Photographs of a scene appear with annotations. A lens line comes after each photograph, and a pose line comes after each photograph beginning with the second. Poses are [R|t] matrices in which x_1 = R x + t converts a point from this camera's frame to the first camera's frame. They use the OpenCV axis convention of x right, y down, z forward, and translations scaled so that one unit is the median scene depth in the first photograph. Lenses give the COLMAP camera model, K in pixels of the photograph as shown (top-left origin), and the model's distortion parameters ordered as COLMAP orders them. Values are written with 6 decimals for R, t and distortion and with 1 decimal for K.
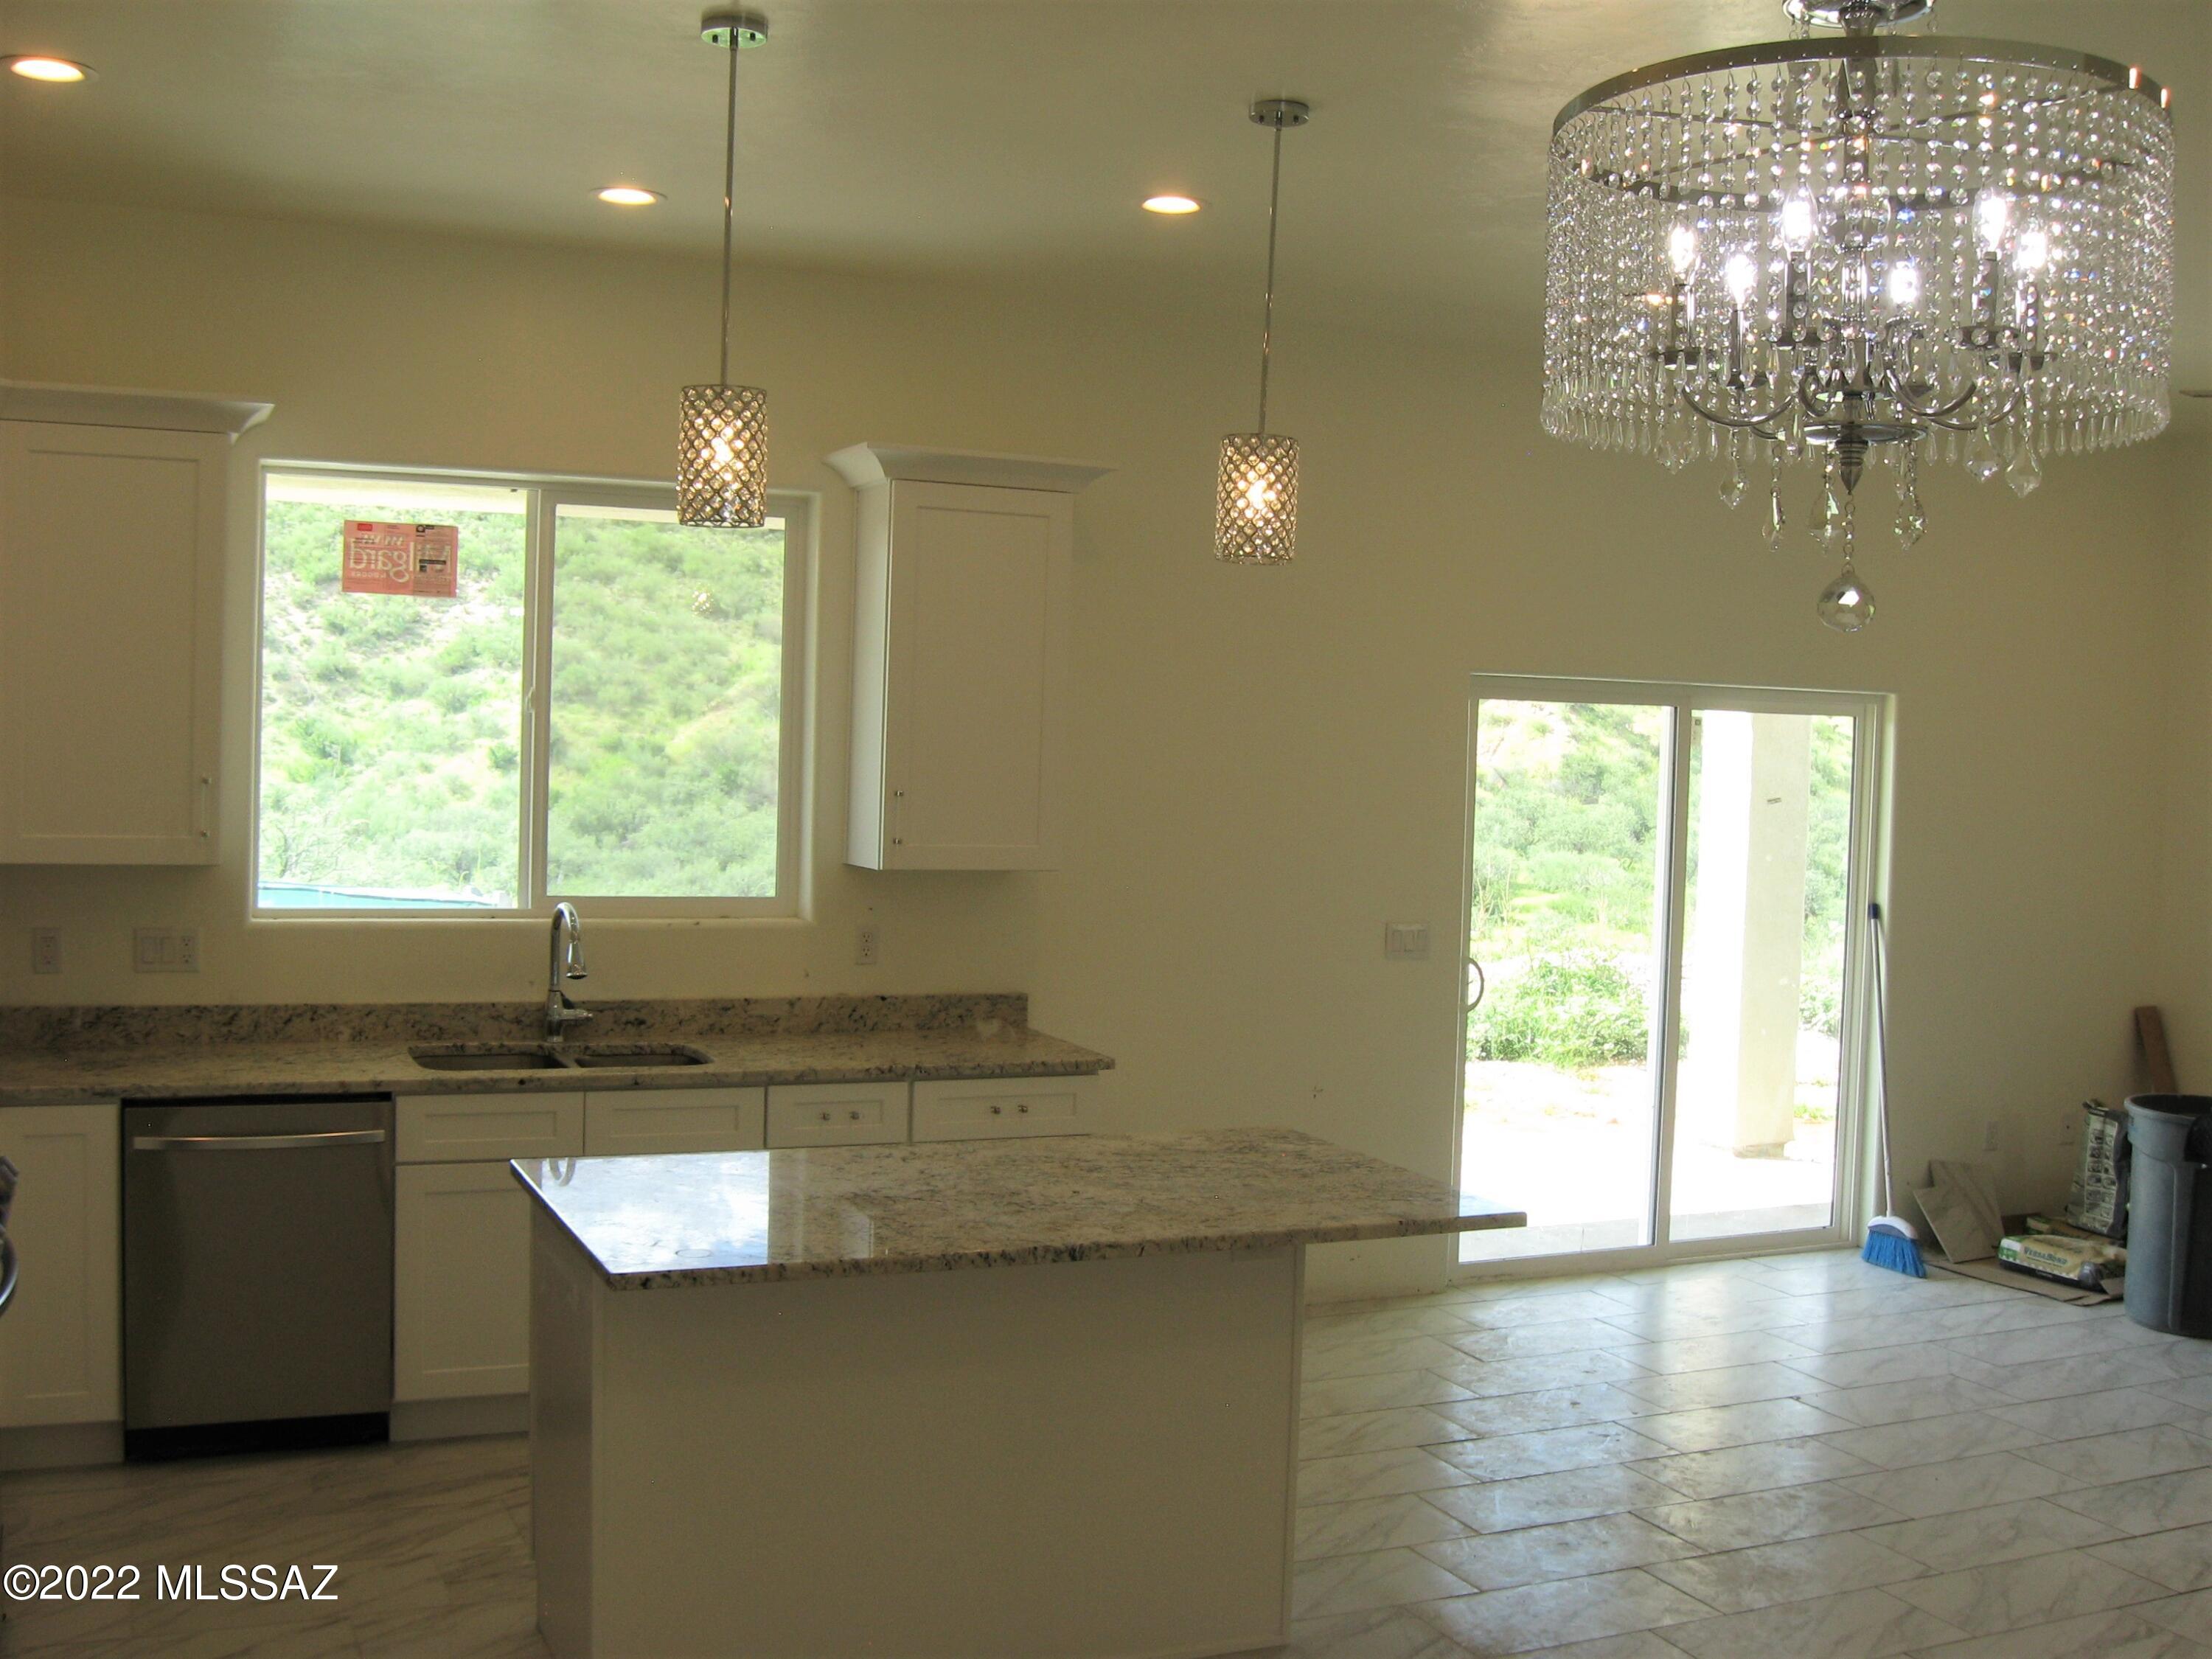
lens RADIAL K [[2298.0, 0, 1124.2], [0, 2298.0, 827.8], [0, 0, 1]] dist [-0.149506, 0.091861]
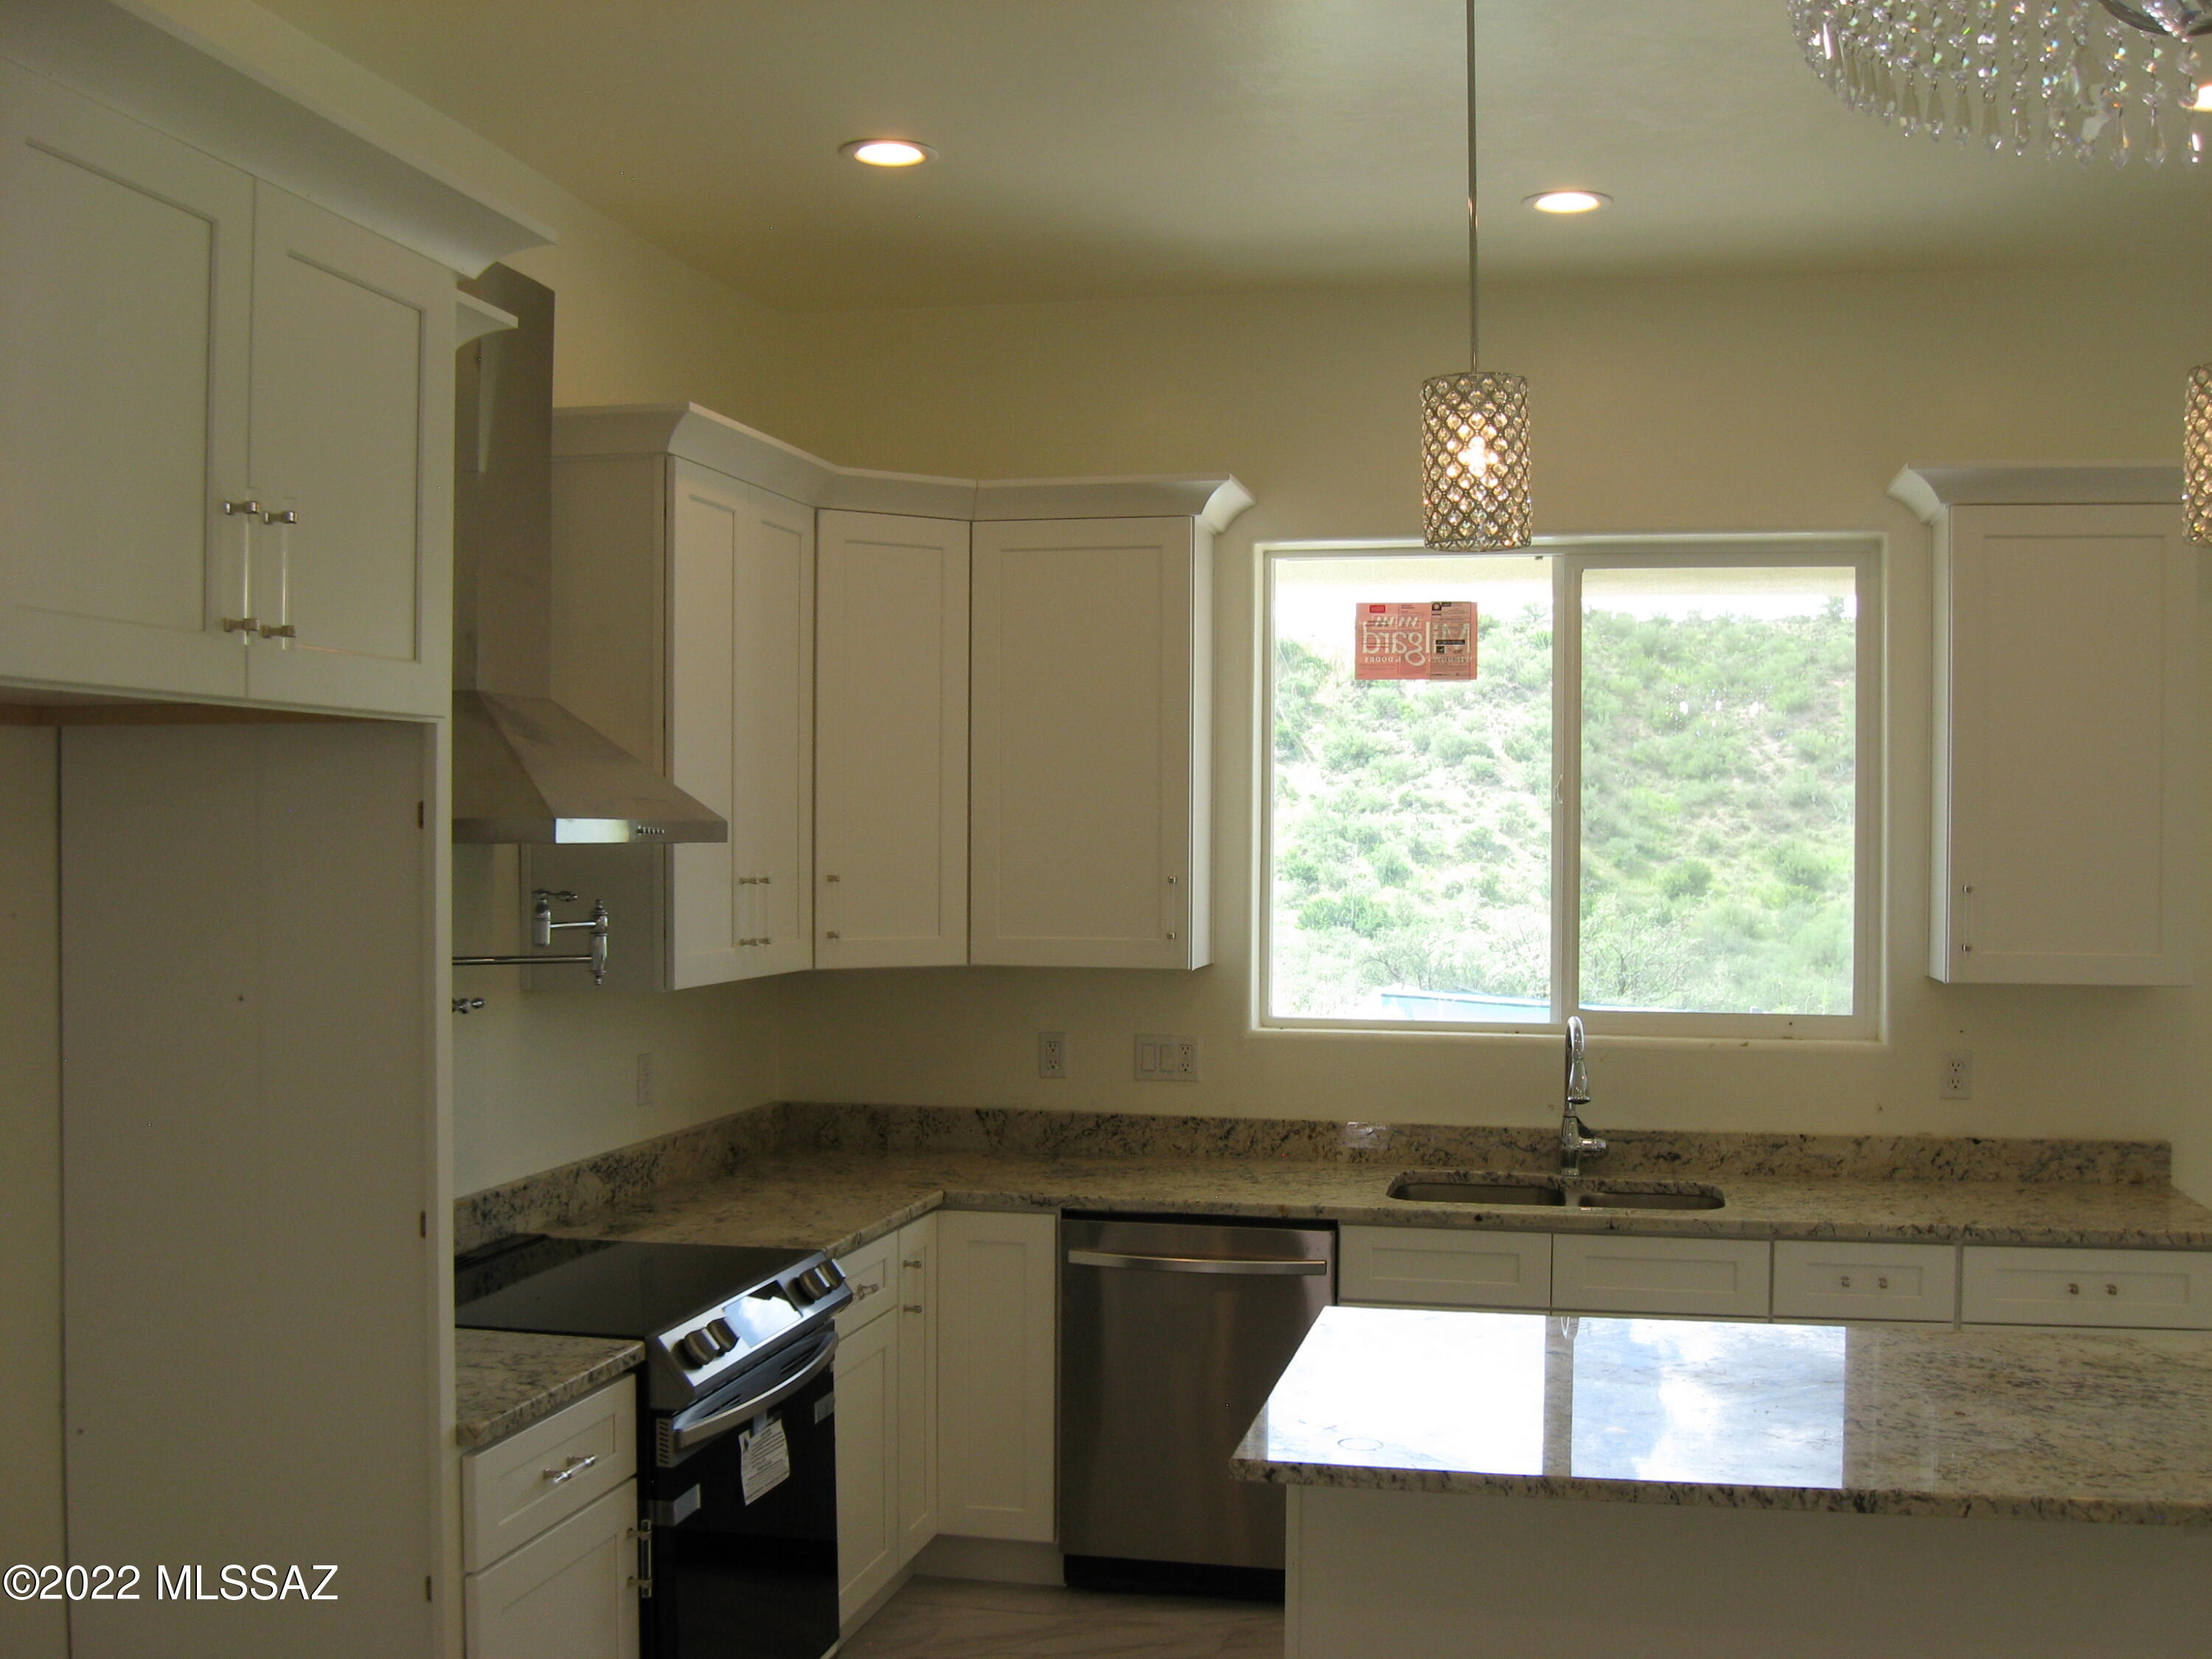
lens RADIAL K [[2298.0, 0, 1124.2], [0, 2298.0, 827.8], [0, 0, 1]] dist [-0.149506, 0.091861]
pose [[0.805682, -0.026603, -0.591751, 0.137374], [-0.006559, 0.998529, -0.053821, 0.008603], [0.592312, 0.047244, 0.804322, 0.183222]]
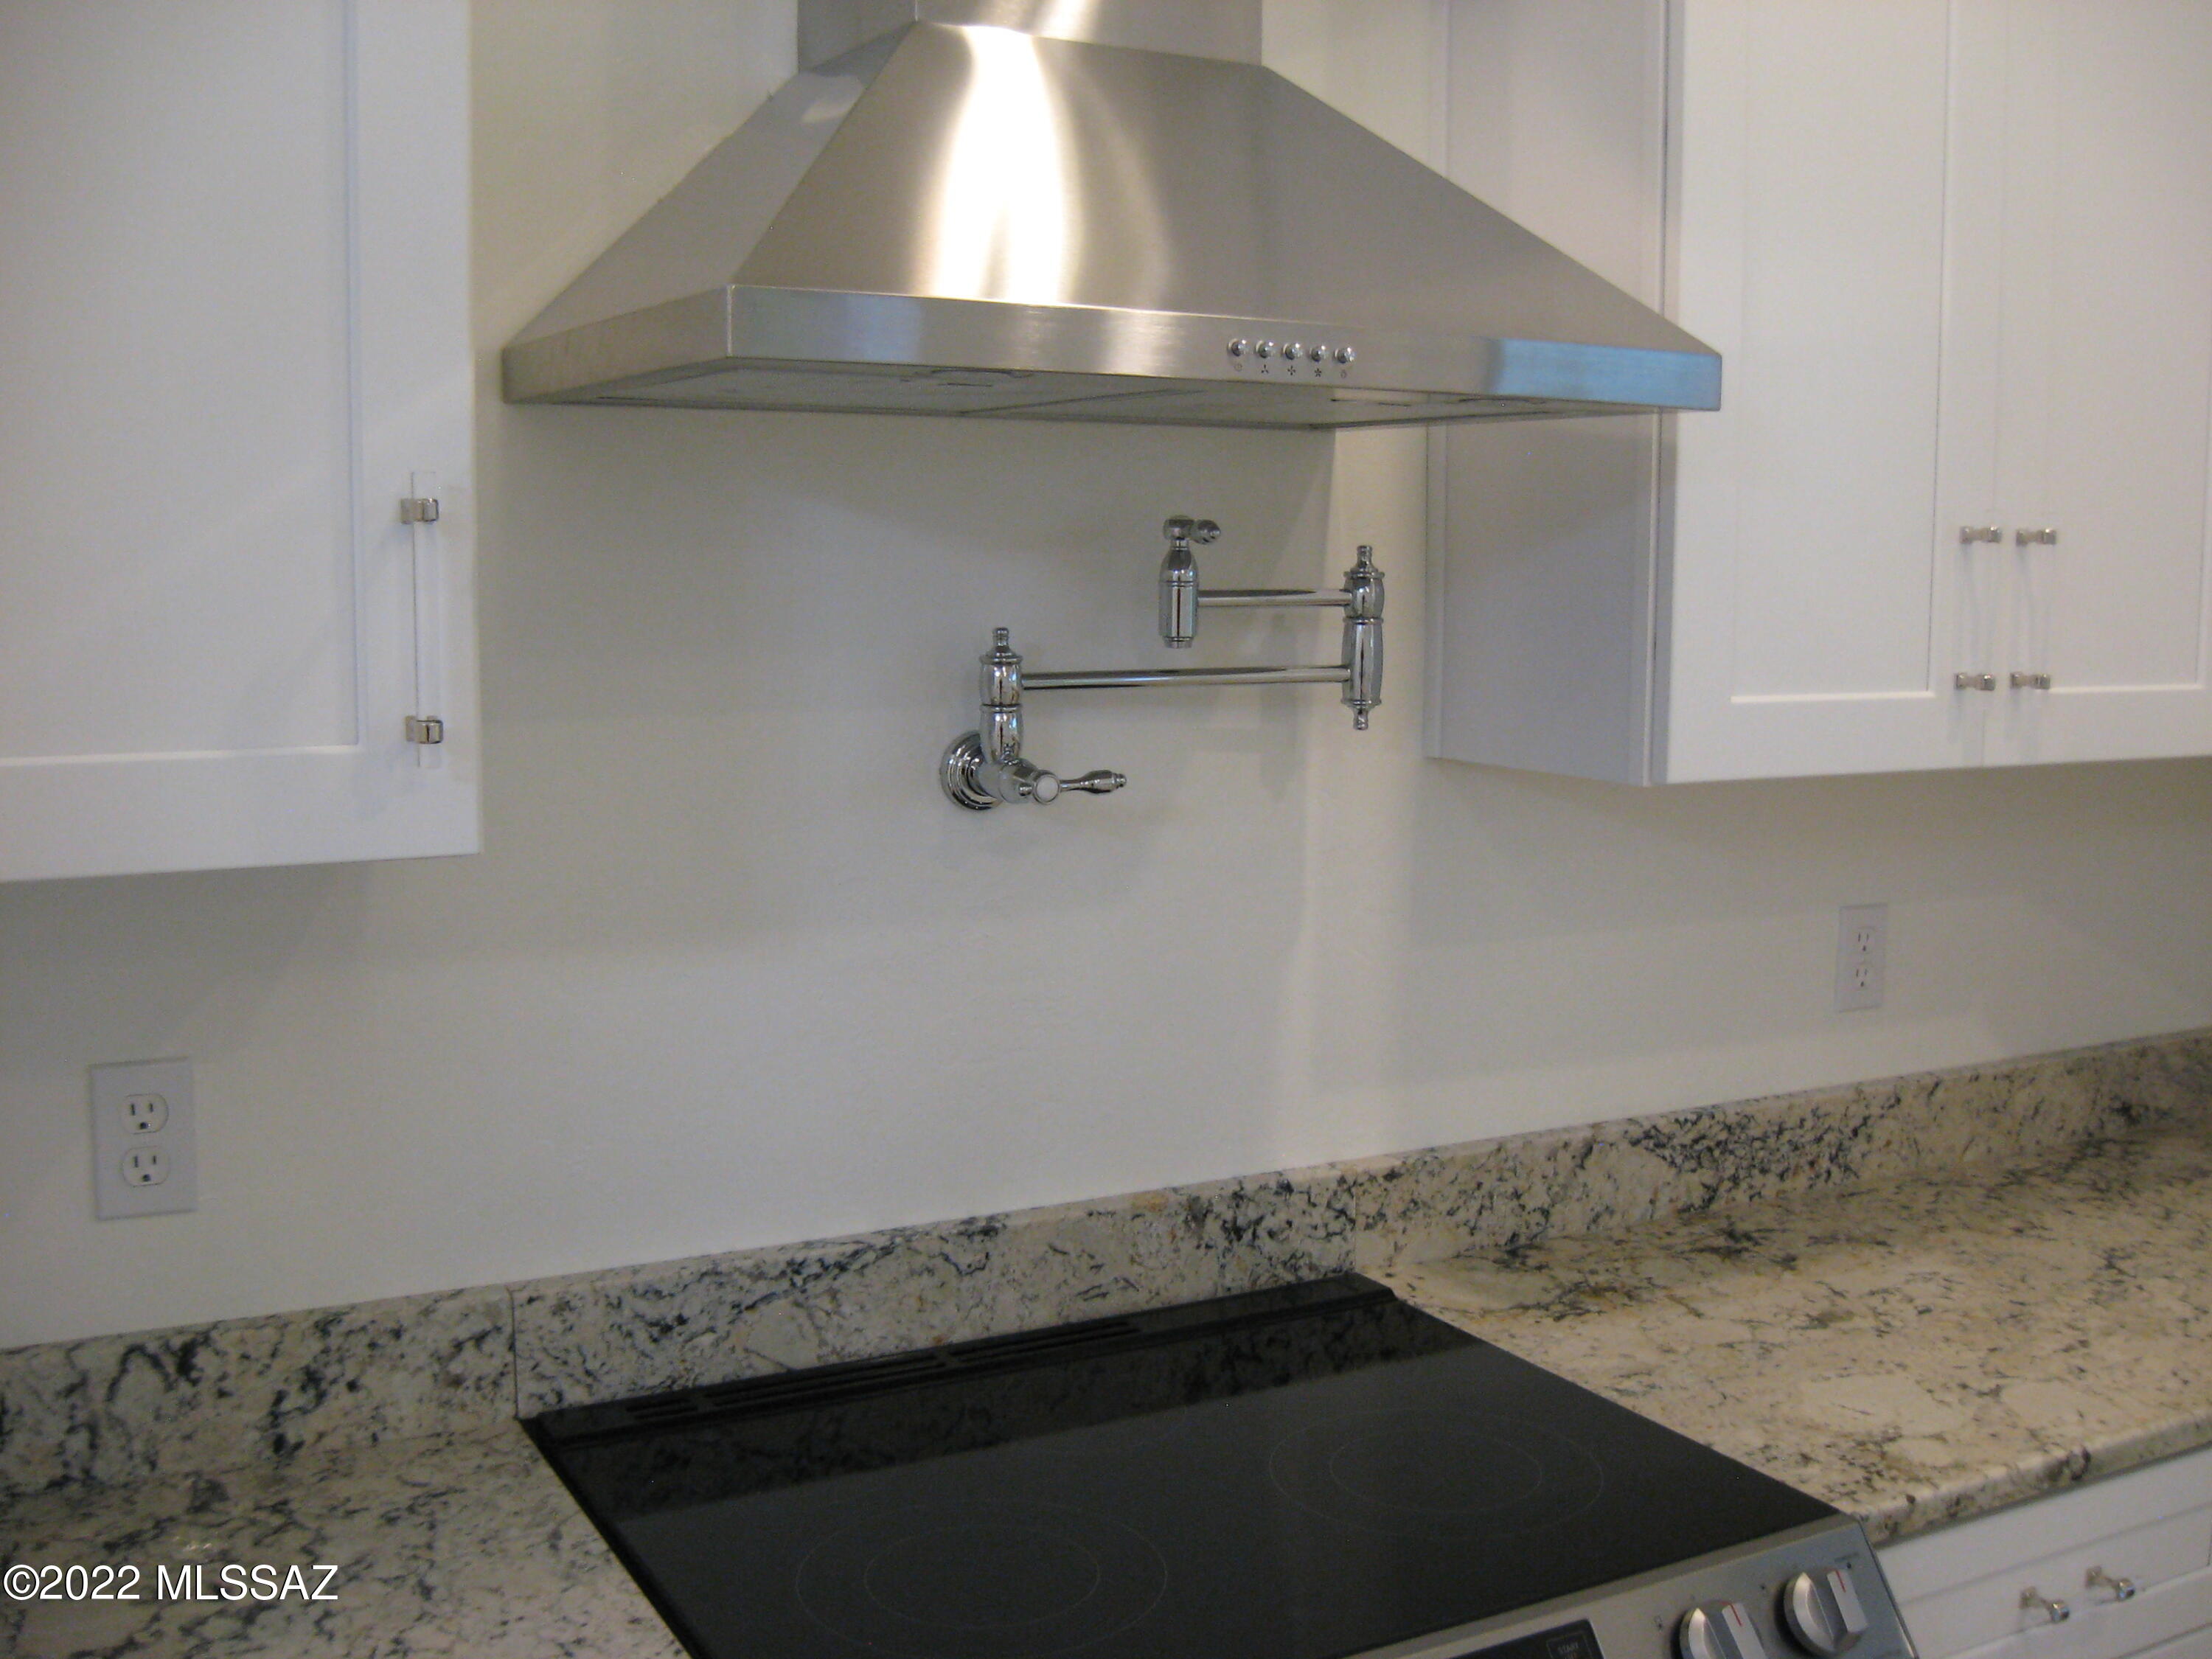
lens RADIAL K [[2298.0, 0, 1124.2], [0, 2298.0, 827.8], [0, 0, 1]] dist [-0.149506, 0.091861]
pose [[0.088196, 0.101199, -0.990949, -0.126218], [-0.053887, 0.993854, 0.096699, 0.002689], [0.994644, 0.044871, 0.093107, 0.596979]]
